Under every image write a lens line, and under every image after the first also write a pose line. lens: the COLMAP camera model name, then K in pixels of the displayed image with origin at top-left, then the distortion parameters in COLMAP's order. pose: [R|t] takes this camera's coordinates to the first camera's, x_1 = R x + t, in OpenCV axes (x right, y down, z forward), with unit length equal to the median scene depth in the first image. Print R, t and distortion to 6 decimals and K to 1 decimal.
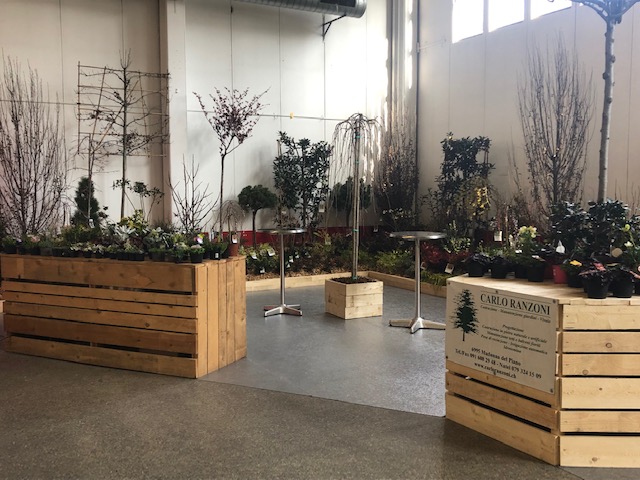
lens RADIAL K [[654.7, 0, 320.4], [0, 654.7, 239.5], [0, 0, 1]] dist [0.034701, 0.000000]
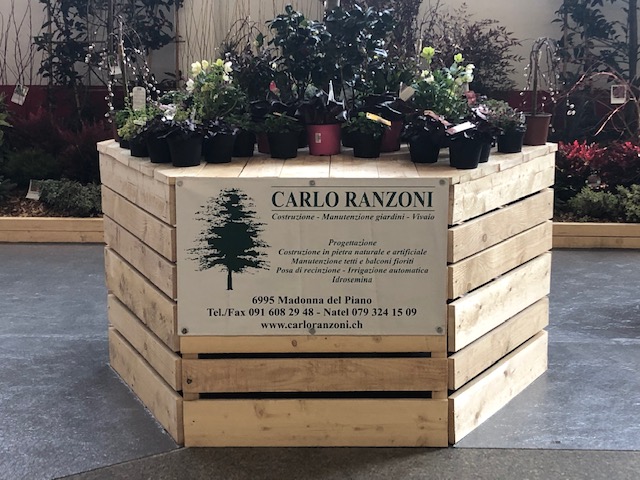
lens RADIAL K [[1113.2, 0, 318.7], [0, 1113.2, 220.7], [0, 0, 1]] dist [0.100135, 0.000000]
pose [[0.505292, -0.166532, 0.846728, -0.208784], [0.061419, 0.985655, 0.157203, -0.013673], [-0.860760, -0.027429, 0.508271, 0.217547]]
